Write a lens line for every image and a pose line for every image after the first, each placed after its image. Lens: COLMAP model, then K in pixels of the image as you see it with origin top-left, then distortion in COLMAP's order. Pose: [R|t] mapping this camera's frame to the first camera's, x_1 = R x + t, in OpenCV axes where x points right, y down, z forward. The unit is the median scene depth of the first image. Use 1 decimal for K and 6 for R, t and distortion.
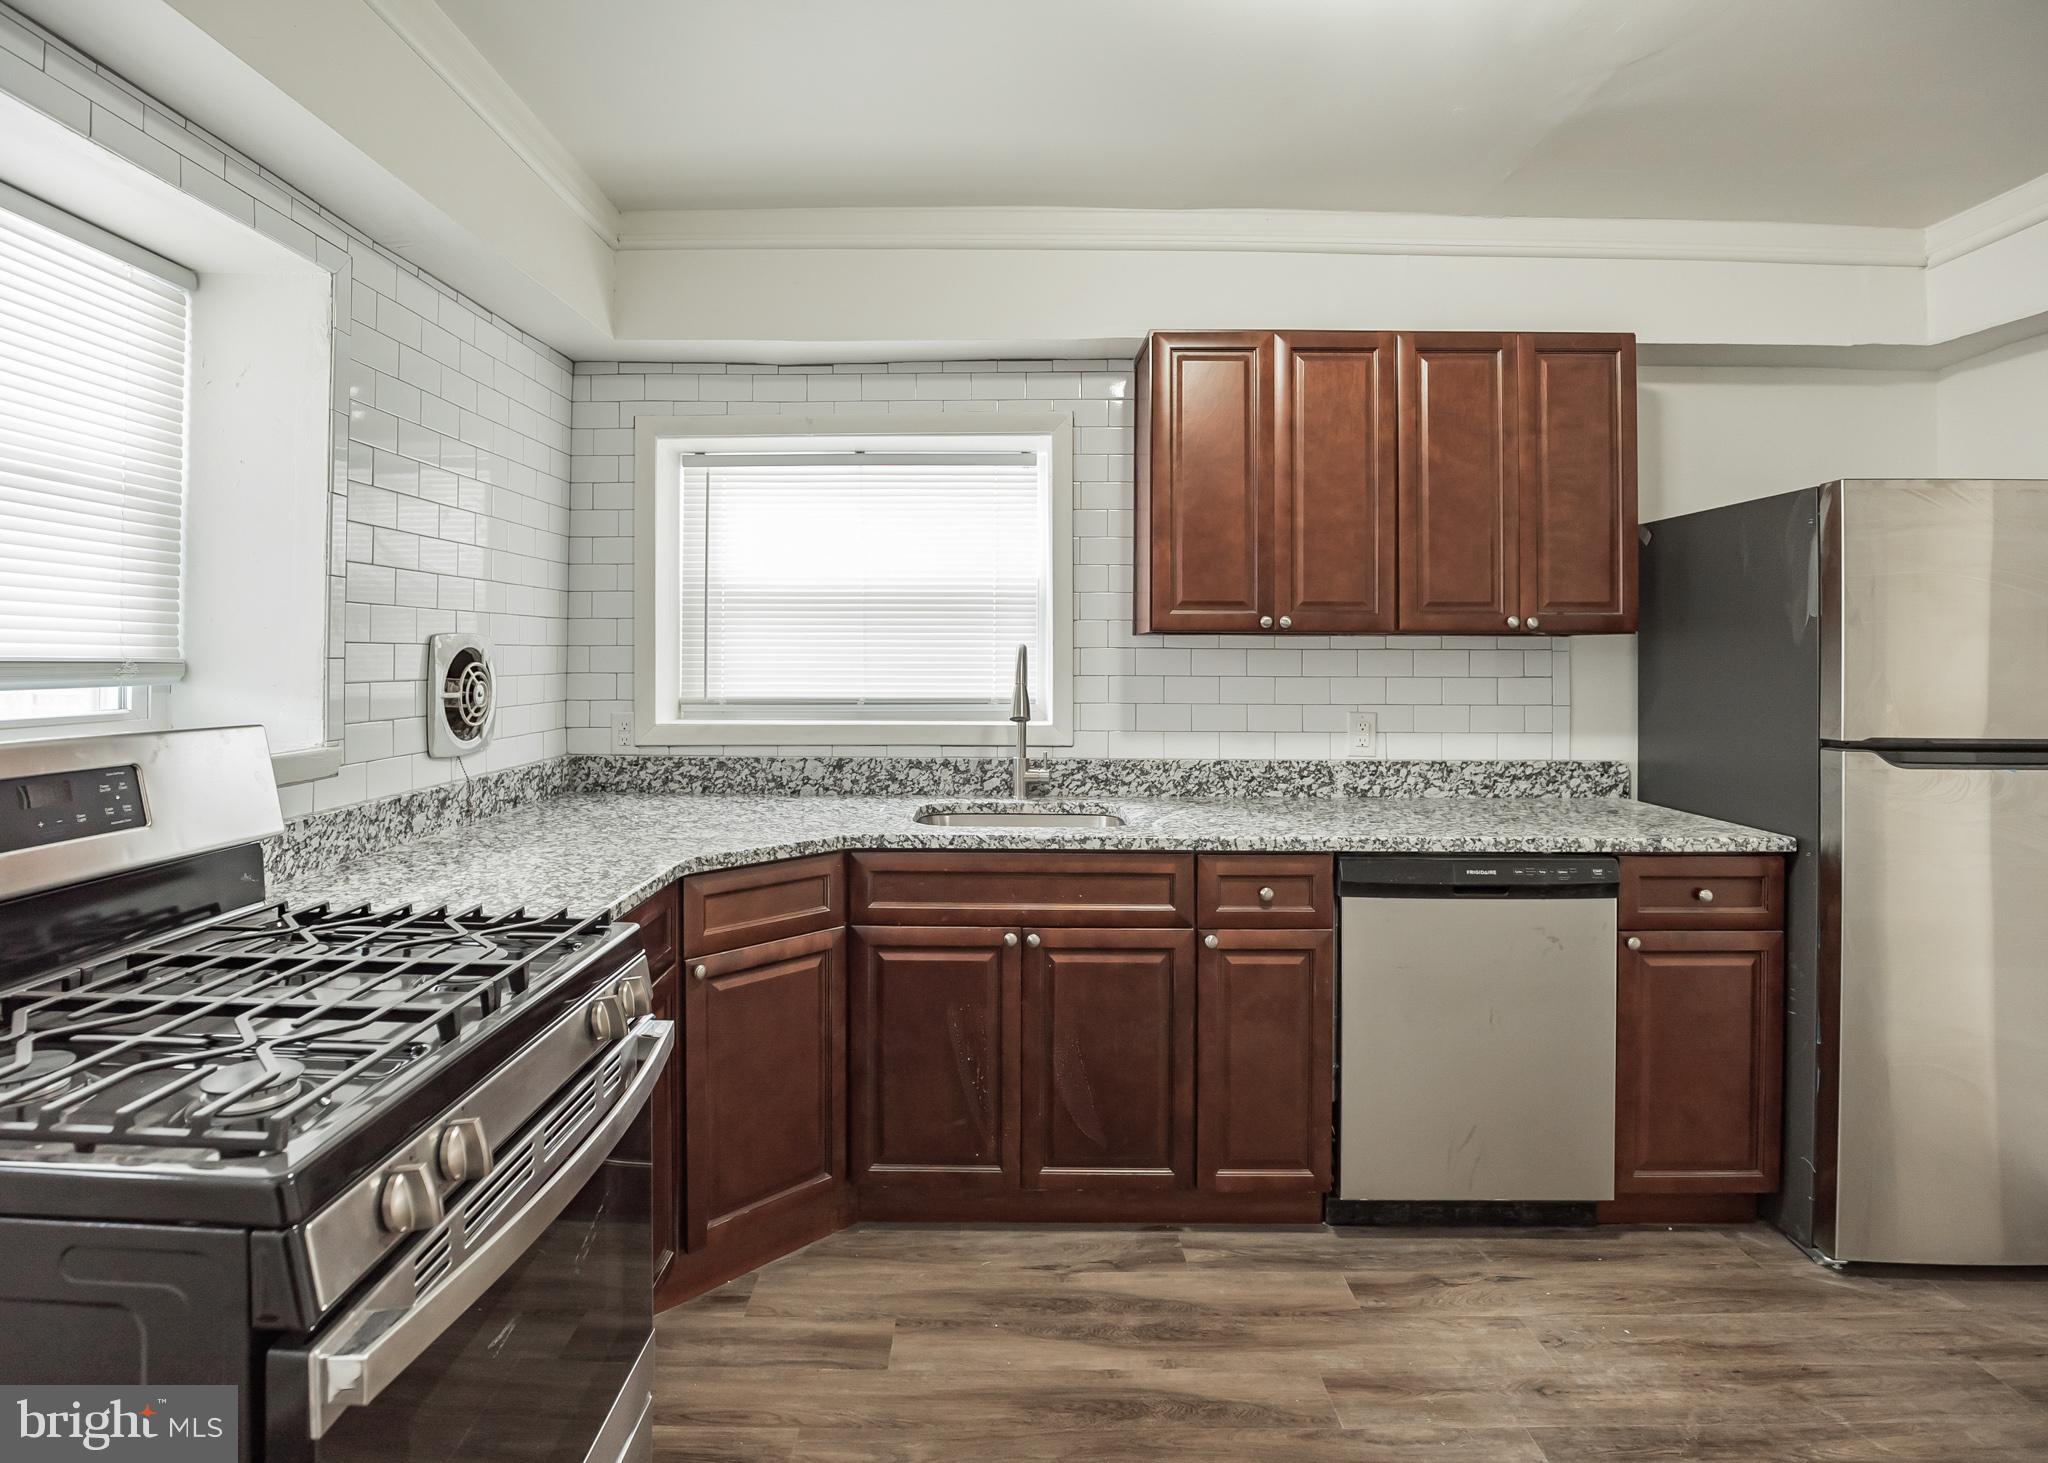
lens RADIAL K [[1019.3, 0, 1023.0], [0, 1019.3, 659.6], [0, 0, 1]] dist [-0.038951, 0.005881]
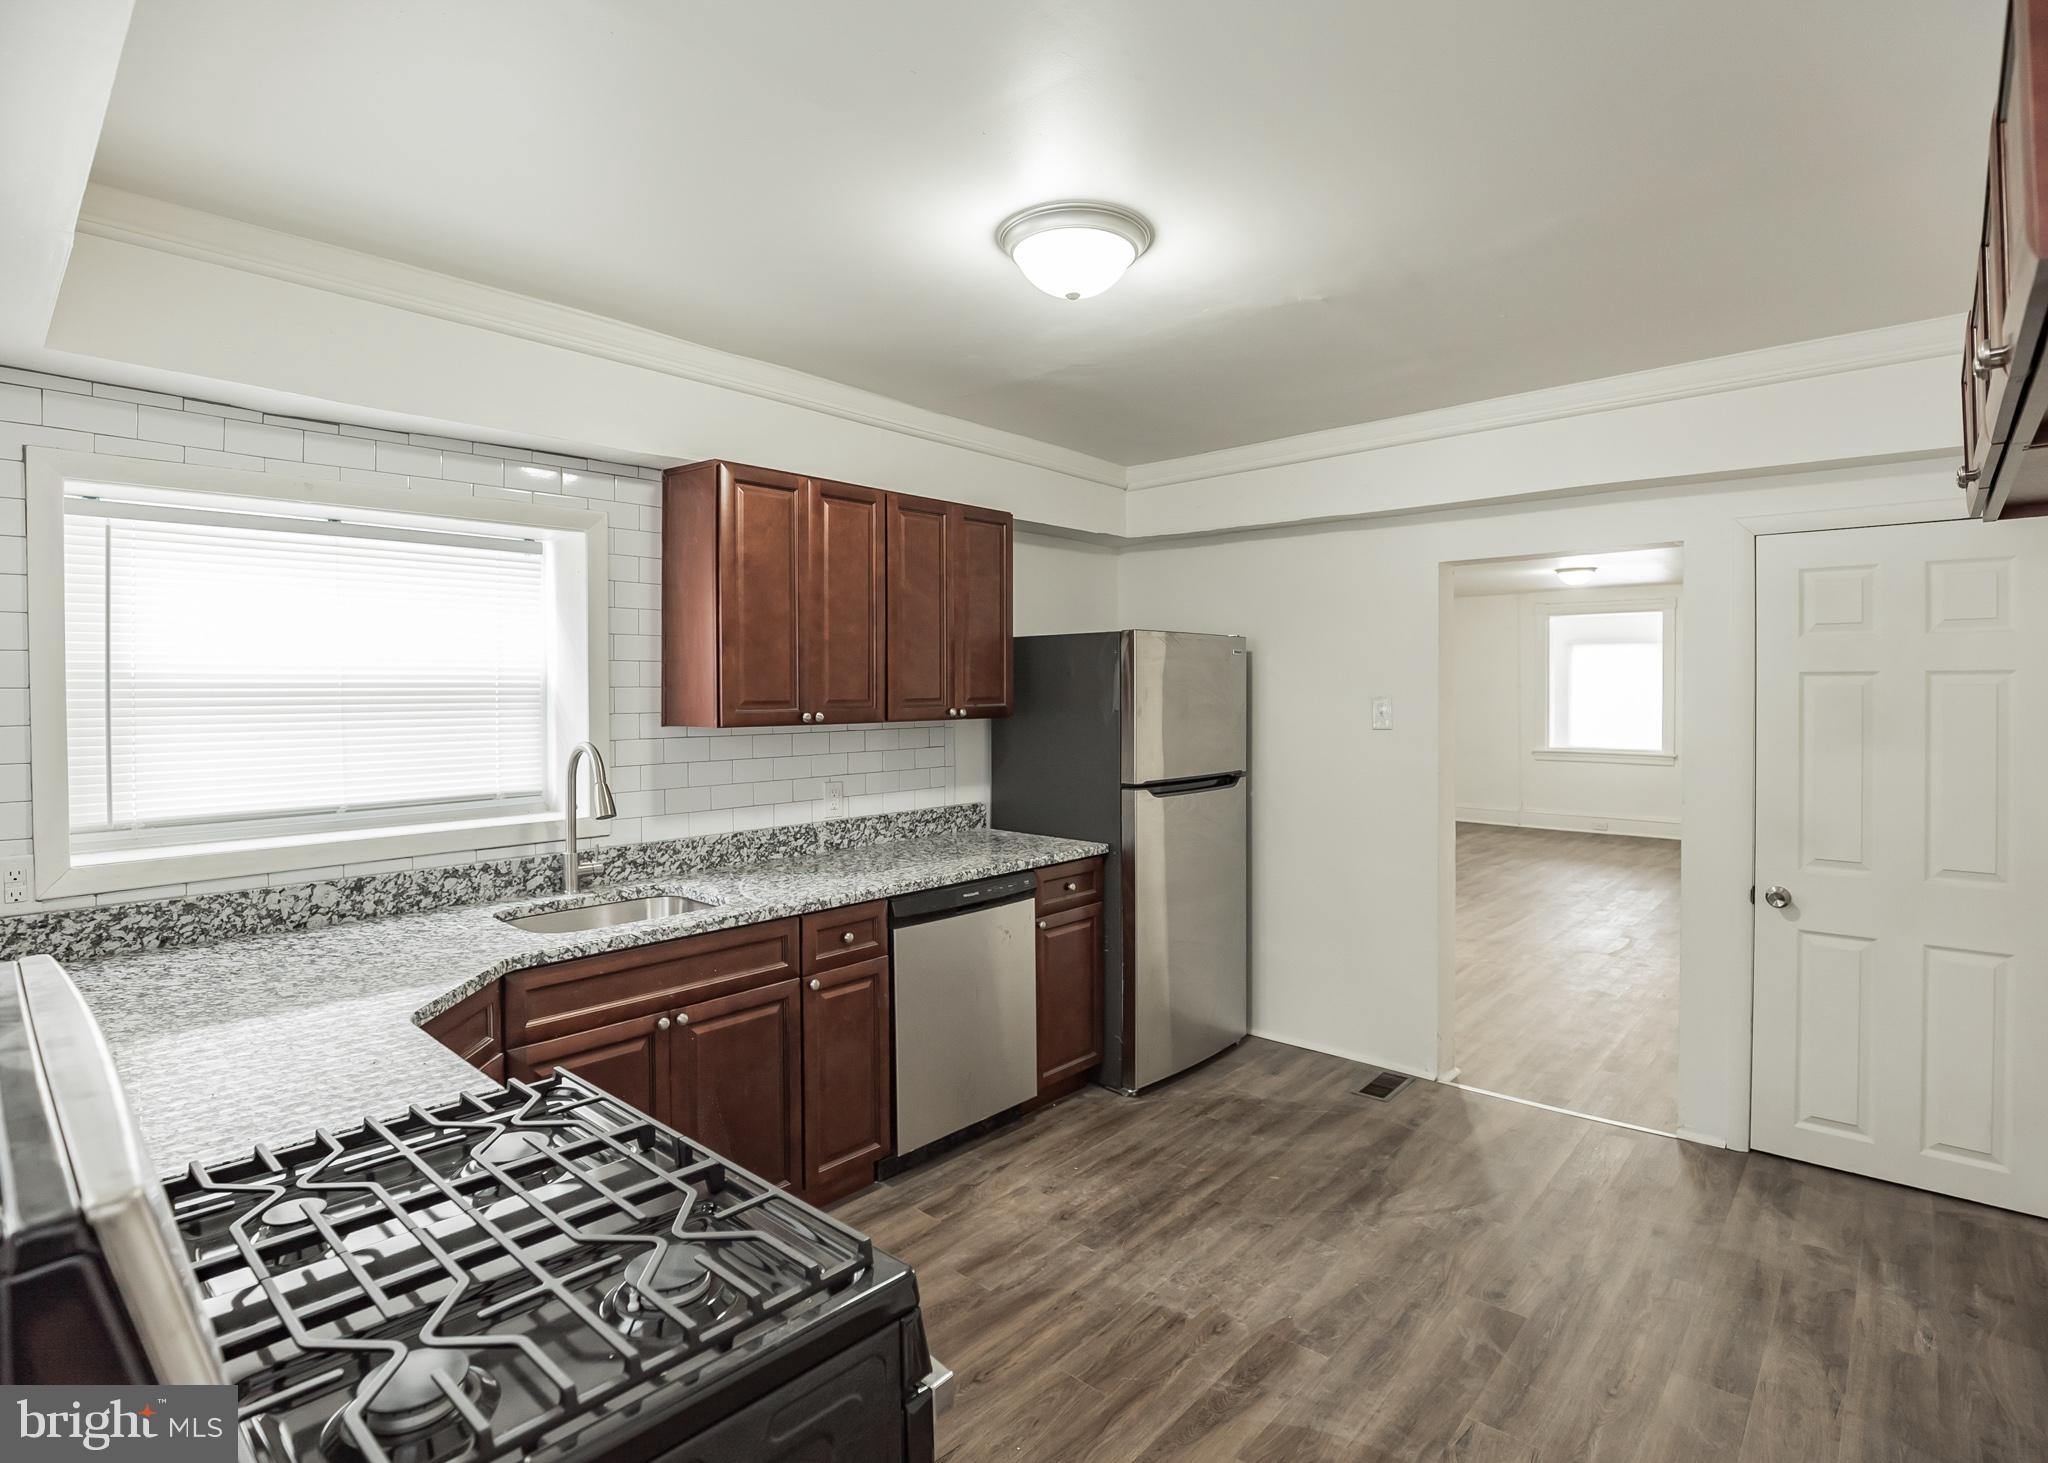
lens RADIAL K [[1009.2, 0, 1029.2], [0, 1009.2, 698.5], [0, 0, 1]] dist [-0.039585, 0.002153]
pose [[0.656631, -0.013960, 0.754083, -0.491833], [0.004254, 0.999881, 0.014807, -0.075940], [-0.754200, -0.006515, 0.656612, 0.006251]]
